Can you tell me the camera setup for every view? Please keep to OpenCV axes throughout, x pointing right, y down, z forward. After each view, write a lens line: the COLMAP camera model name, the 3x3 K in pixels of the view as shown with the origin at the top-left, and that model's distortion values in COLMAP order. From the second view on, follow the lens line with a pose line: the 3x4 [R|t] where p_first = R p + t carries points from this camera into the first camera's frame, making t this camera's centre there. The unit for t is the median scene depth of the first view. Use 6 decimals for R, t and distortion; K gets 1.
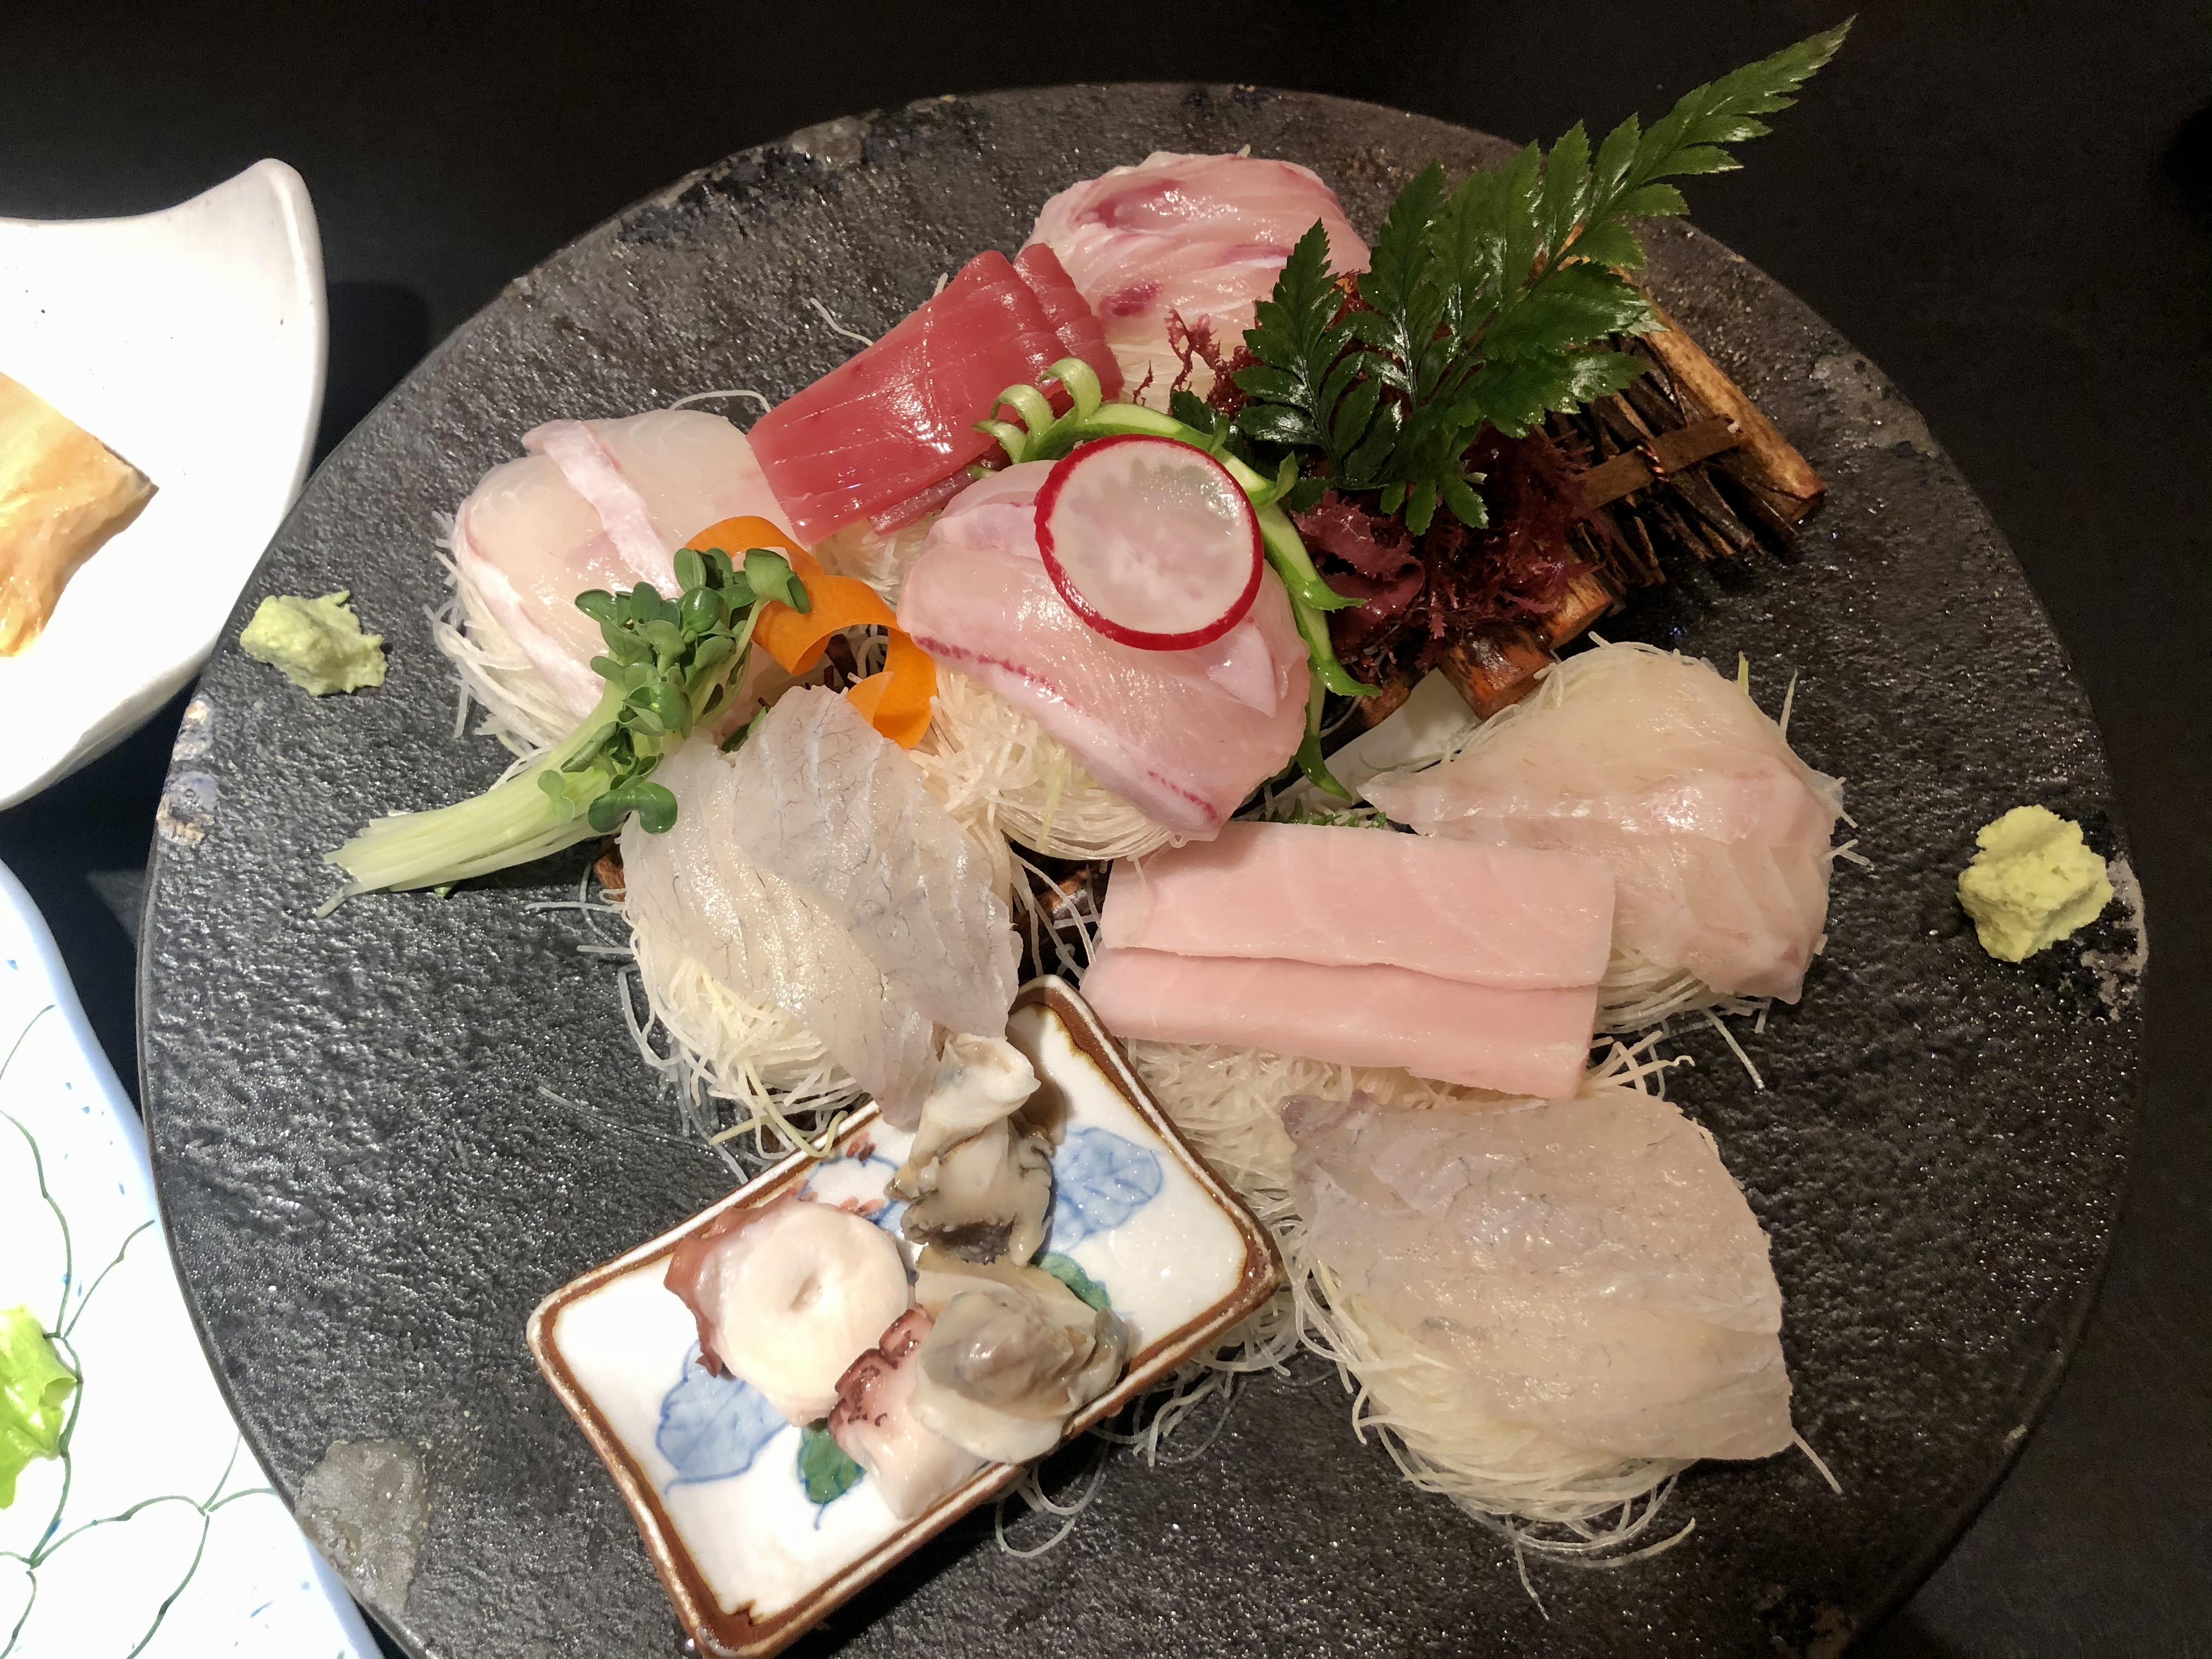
lens RADIAL K [[1767.8, 0, 1106.0], [0, 1767.8, 829.5], [0, 0, 1]] dist [0.003423, -0.005120]
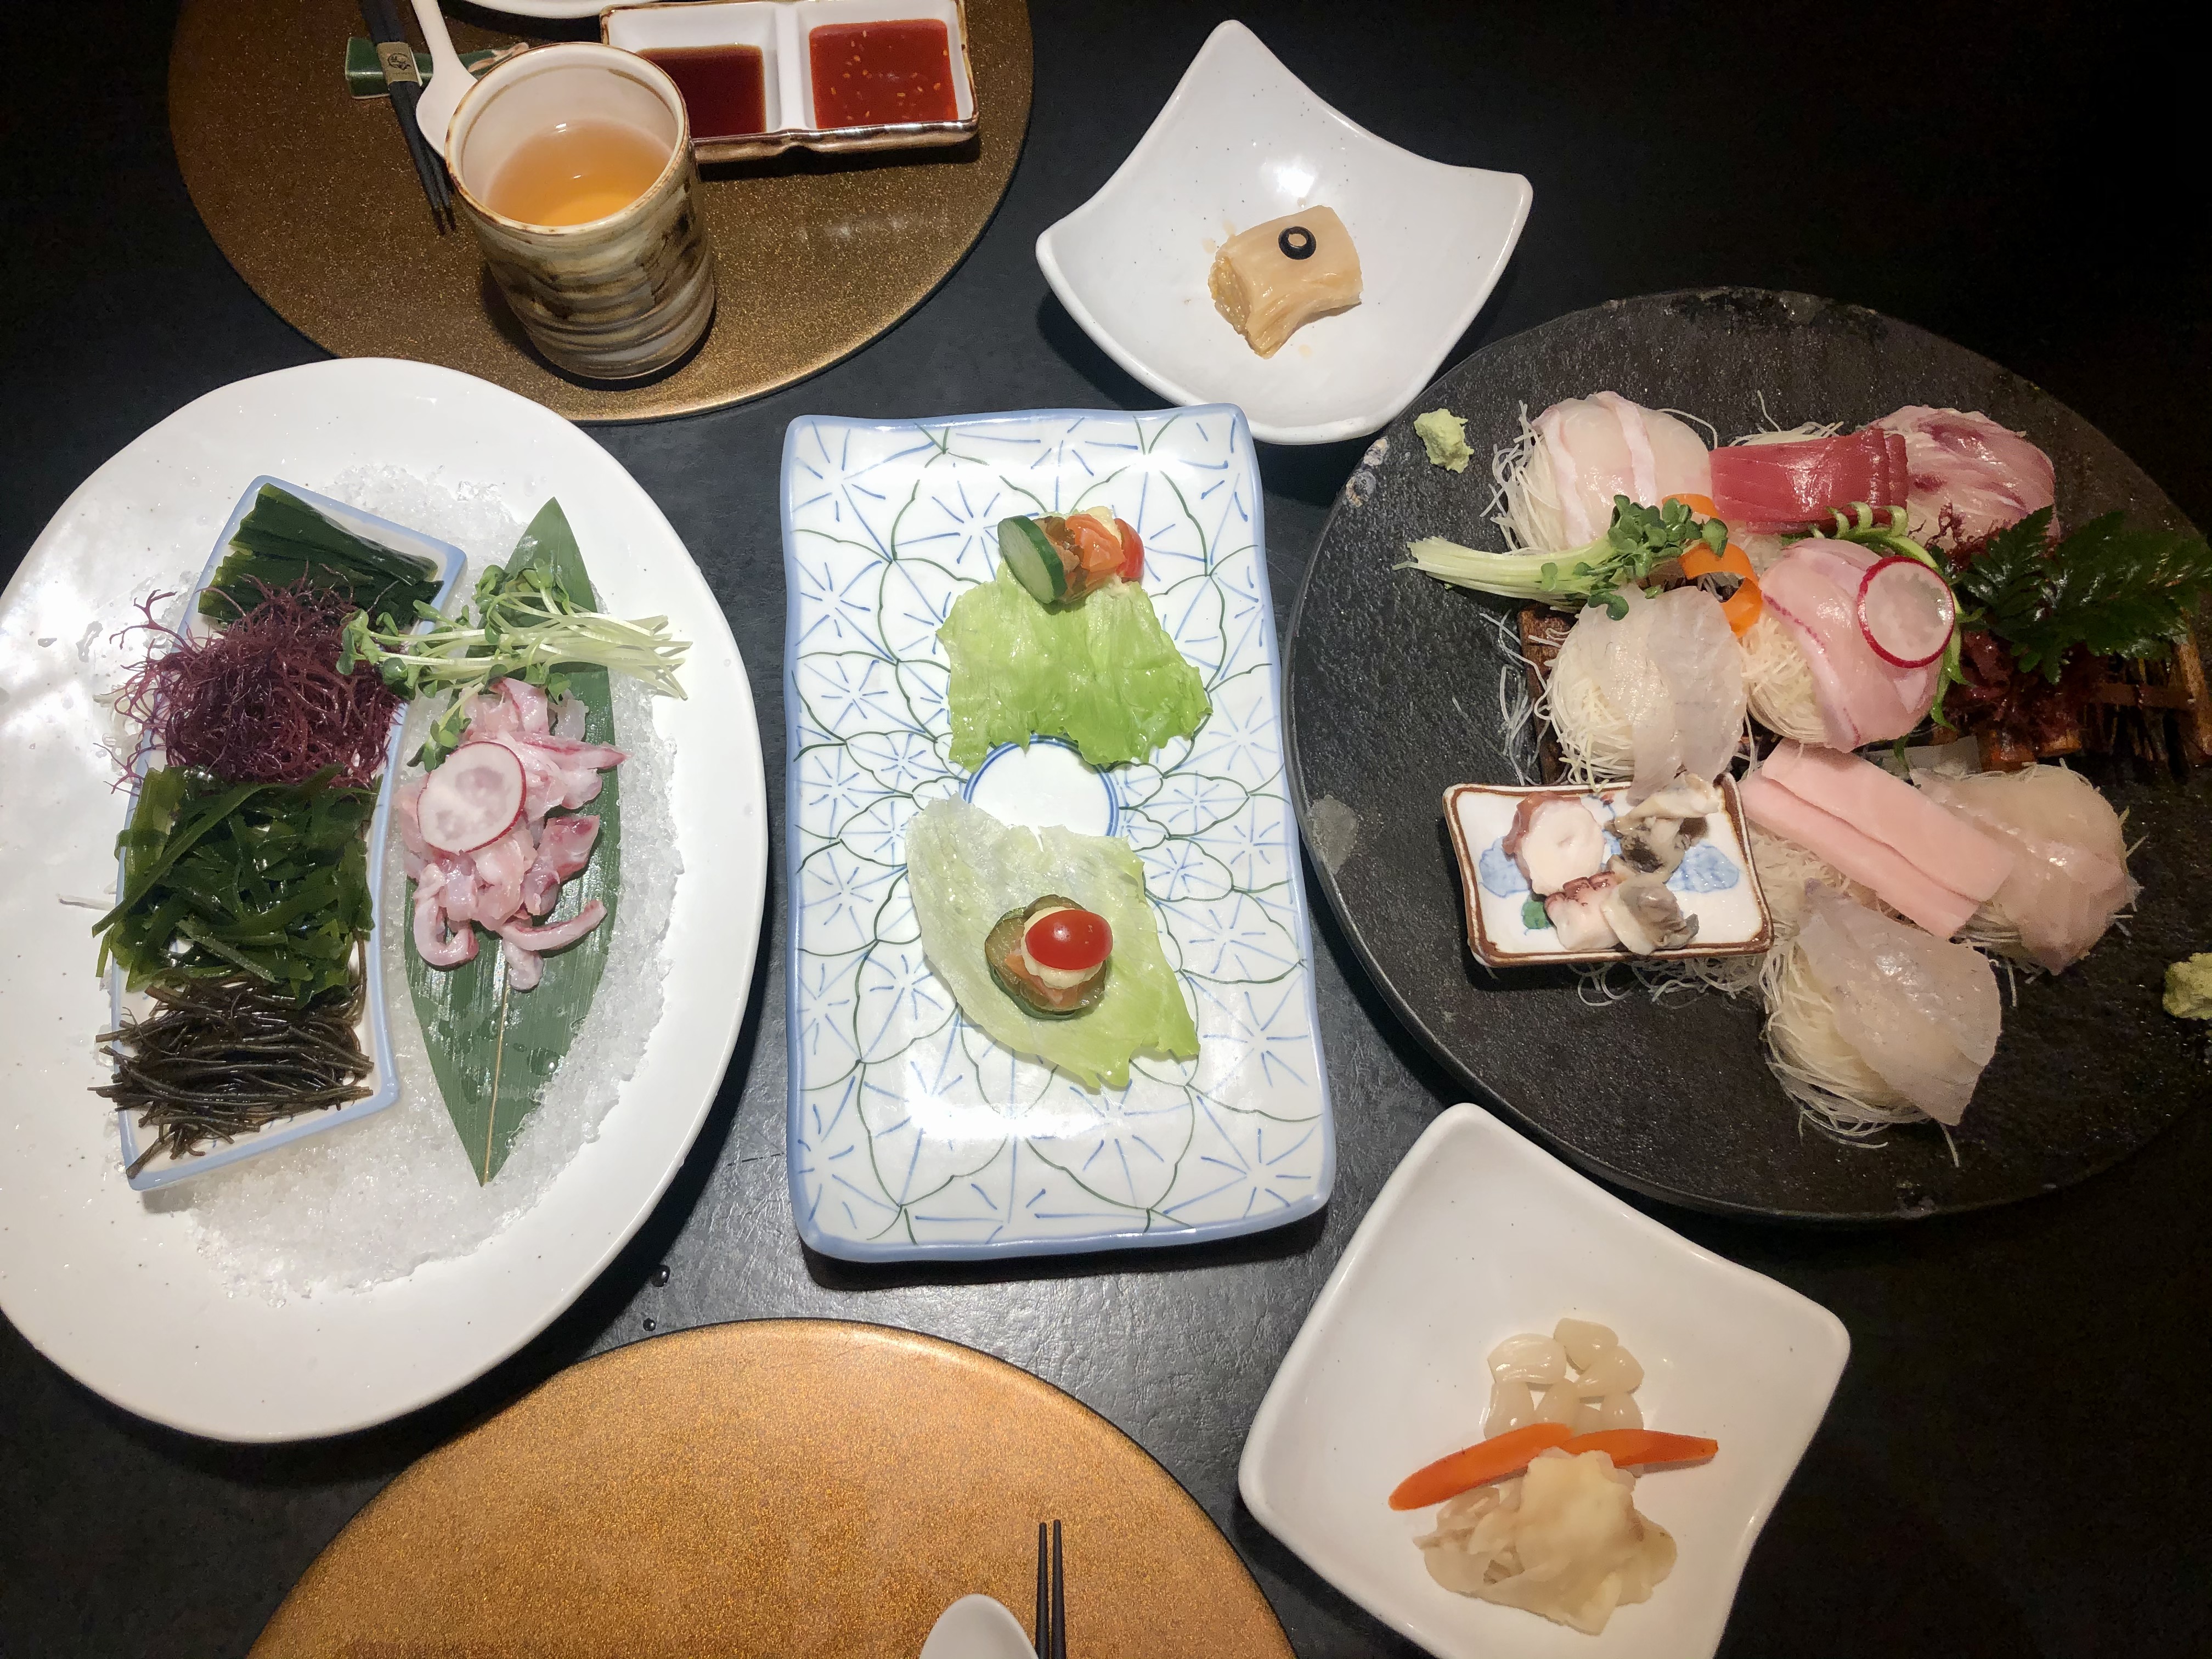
lens RADIAL K [[1767.8, 0, 1106.0], [0, 1767.8, 829.5], [0, 0, 1]] dist [0.003423, -0.005120]
pose [[0.861196, 0.496766, -0.107537, -0.402193], [-0.486358, 0.866866, 0.109541, 0.268713], [0.147636, -0.042035, 0.988148, -1.130586]]
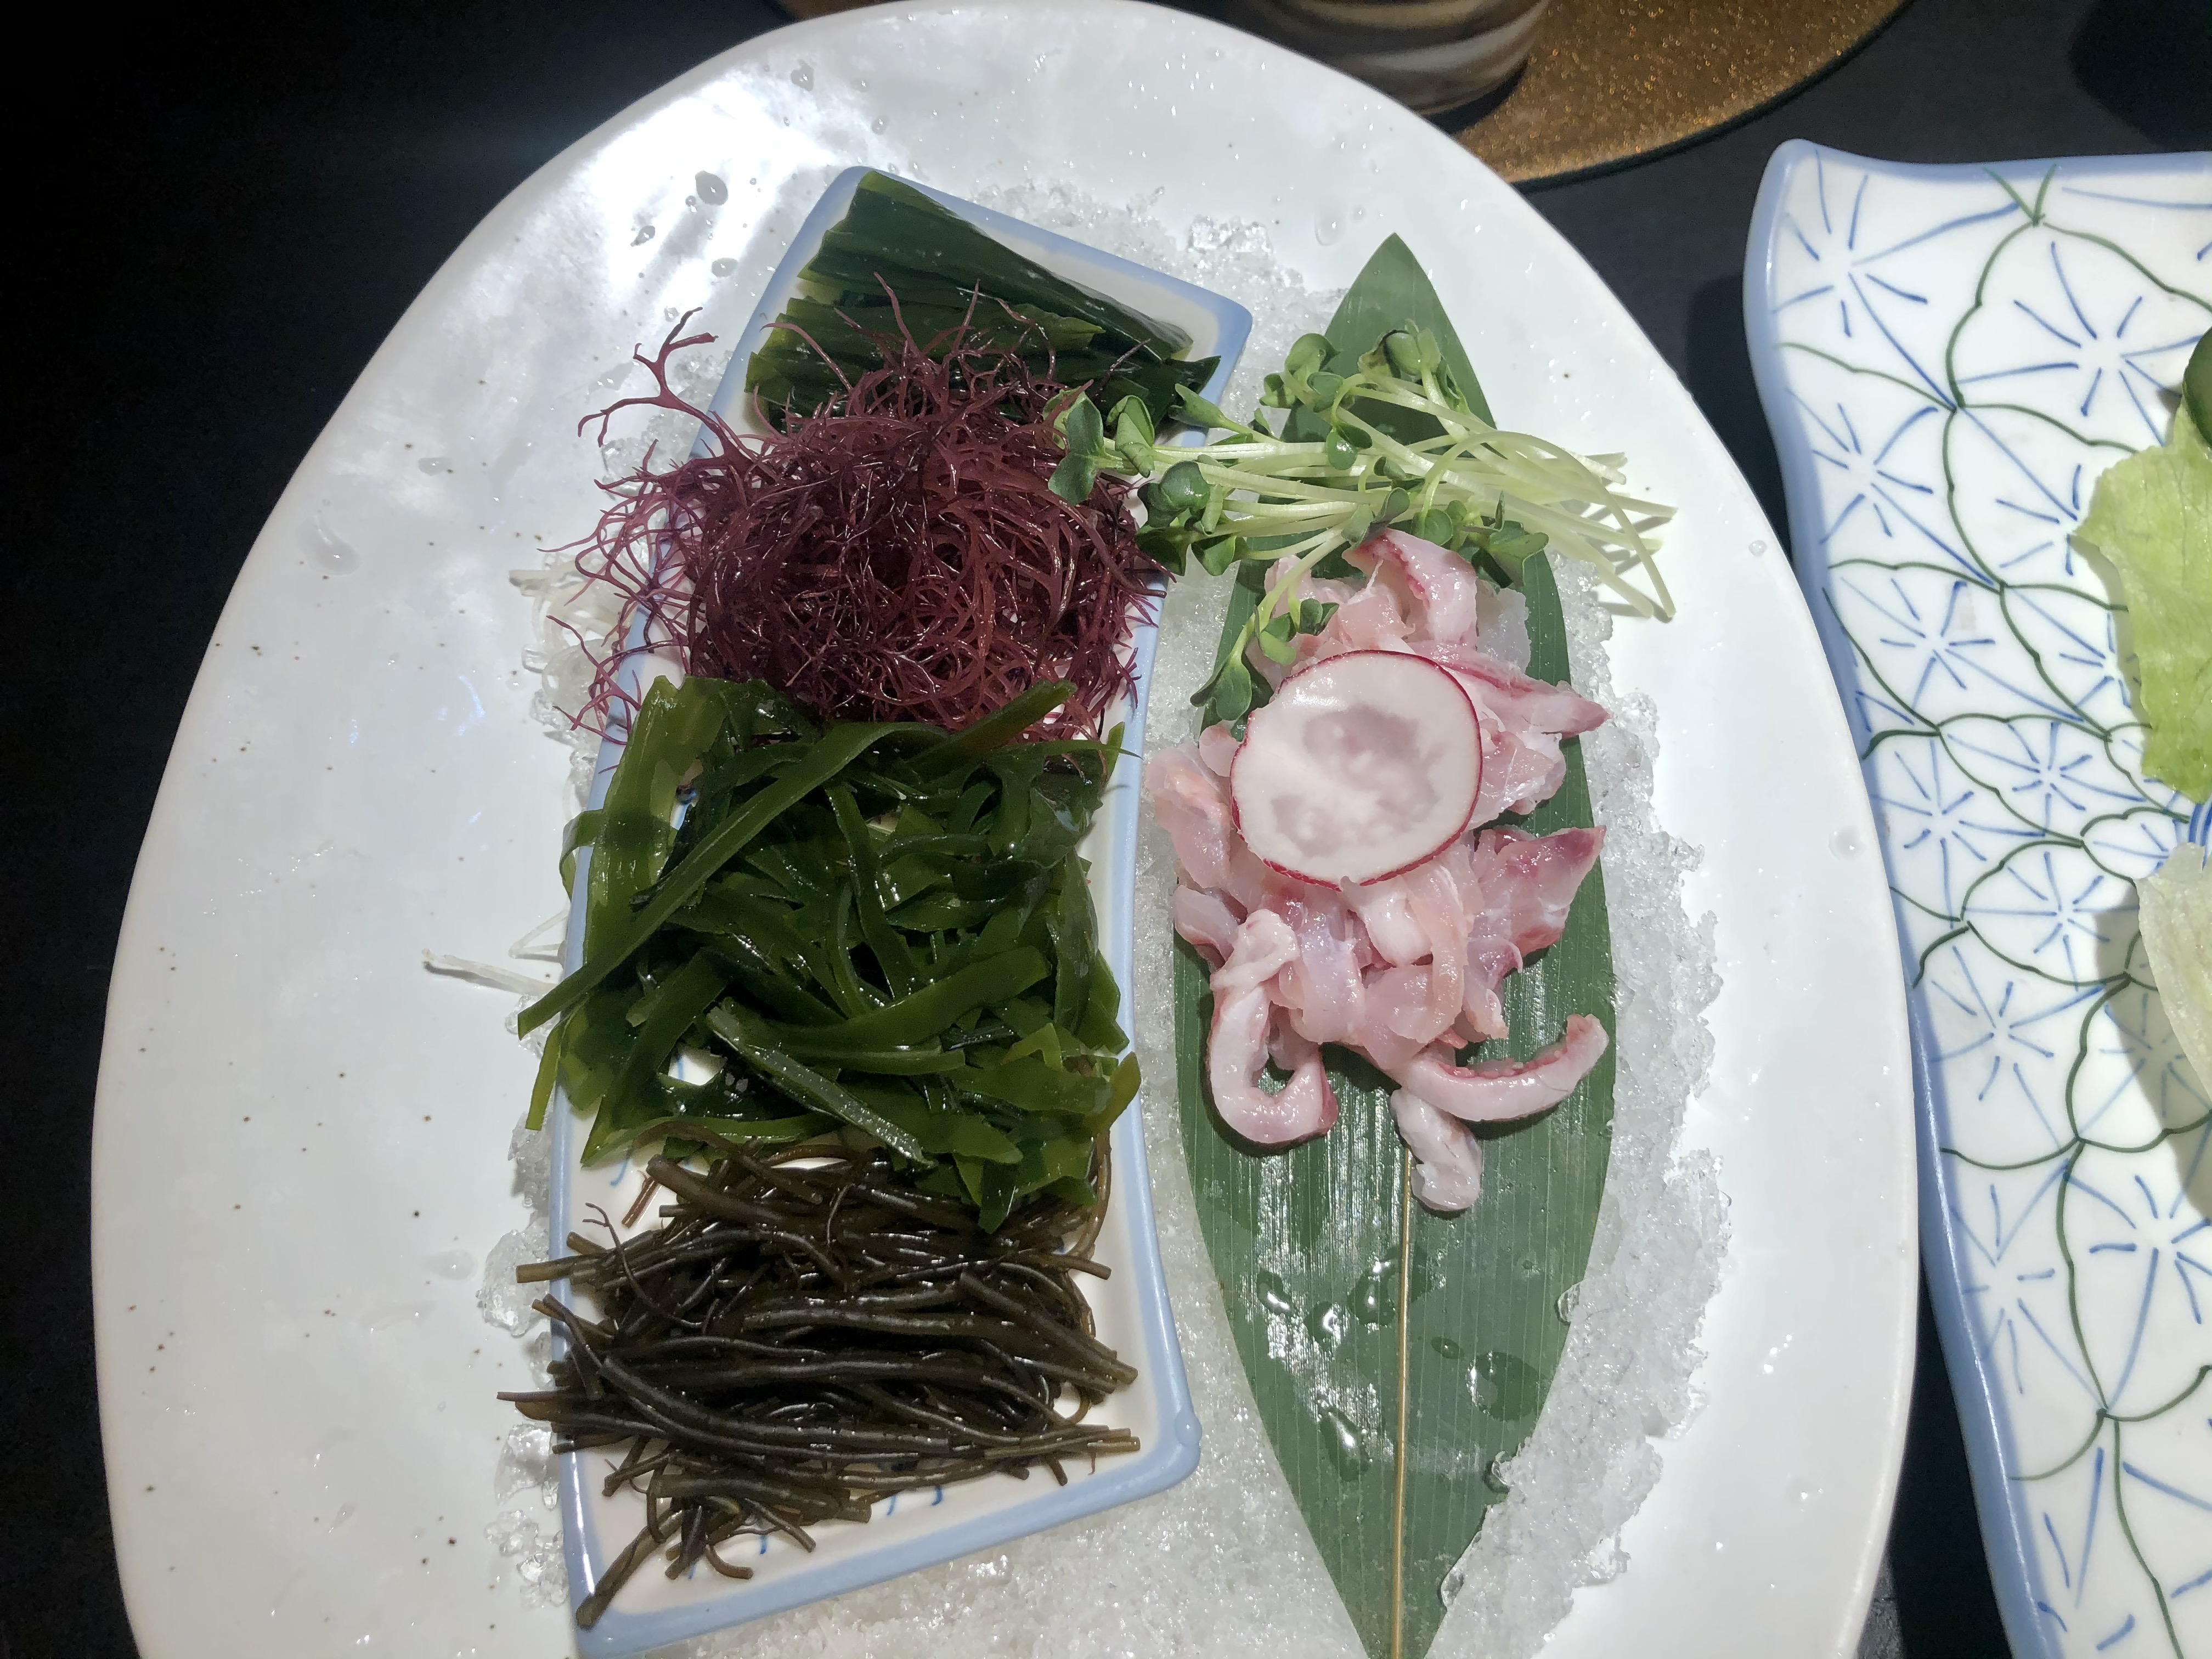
lens RADIAL K [[1809.5, 0, 1106.0], [0, 1809.5, 829.5], [0, 0, 1]] dist [0.009997, -0.001902]
pose [[0.823505, 0.517579, -0.232275, -1.075743], [-0.517537, 0.853104, 0.066105, 0.795702], [0.232369, 0.065774, 0.970401, -0.240276]]
